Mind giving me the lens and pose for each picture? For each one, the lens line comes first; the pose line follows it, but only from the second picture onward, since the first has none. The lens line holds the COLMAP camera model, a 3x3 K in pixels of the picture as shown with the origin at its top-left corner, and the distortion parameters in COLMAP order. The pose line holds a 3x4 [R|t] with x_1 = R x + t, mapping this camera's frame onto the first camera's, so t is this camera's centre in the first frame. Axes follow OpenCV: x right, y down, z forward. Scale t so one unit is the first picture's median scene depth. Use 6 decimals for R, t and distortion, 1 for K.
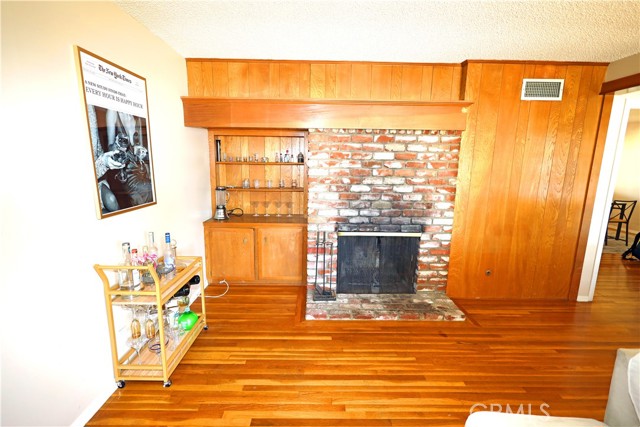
lens RADIAL K [[295.3, 0, 321.6], [0, 295.3, 215.1], [0, 0, 1]] dist [0.000306, 0.000354]
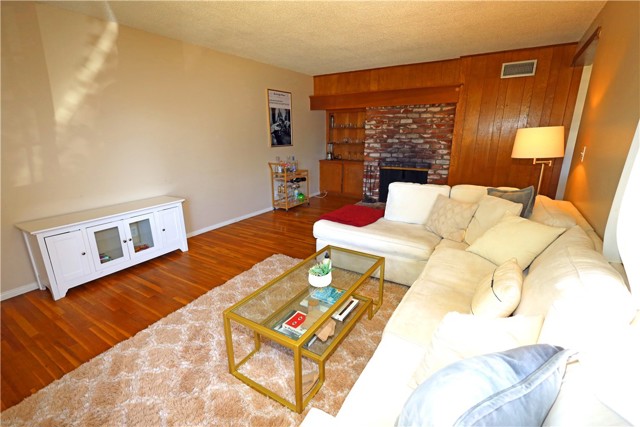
lens RADIAL K [[295.3, 0, 319.6], [0, 295.3, 214.8], [0, 0, 1]] dist [0.000306, 0.000354]
pose [[0.840536, 0.127271, -0.526593, 0.751360], [-0.078449, 0.990362, 0.114140, 0.178633], [0.536045, -0.054629, 0.842420, -0.730433]]
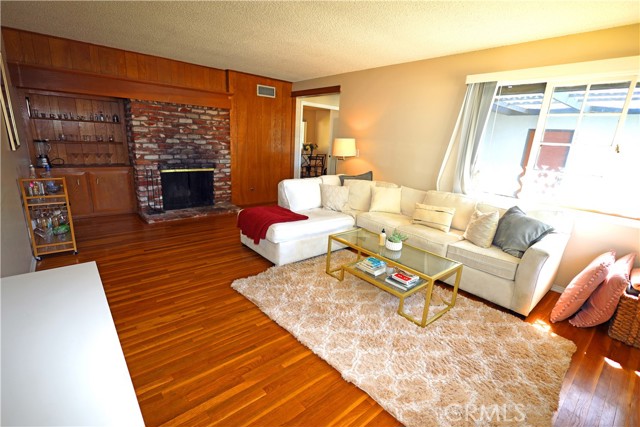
lens RADIAL K [[295.3, 0, 319.5], [0, 295.3, 215.3], [0, 0, 1]] dist [0.000306, 0.000354]
pose [[0.767917, -0.137025, 0.625721, -0.315160], [0.071052, 0.989045, 0.129390, 0.157583], [-0.636596, -0.054902, 0.769241, -0.757682]]
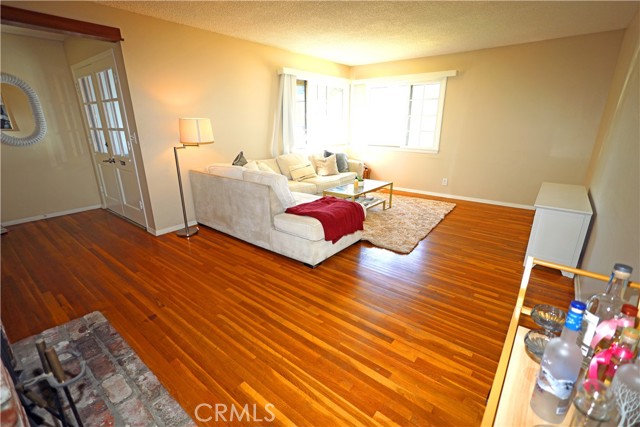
lens RADIAL K [[295.3, 0, 322.9], [0, 295.3, 215.2], [0, 0, 1]] dist [0.000306, 0.000354]
pose [[-0.777992, -0.204319, 0.594123, -0.343705], [0.102205, 0.891888, 0.440556, -0.145909], [-0.619905, 0.403471, -0.673000, 0.984395]]
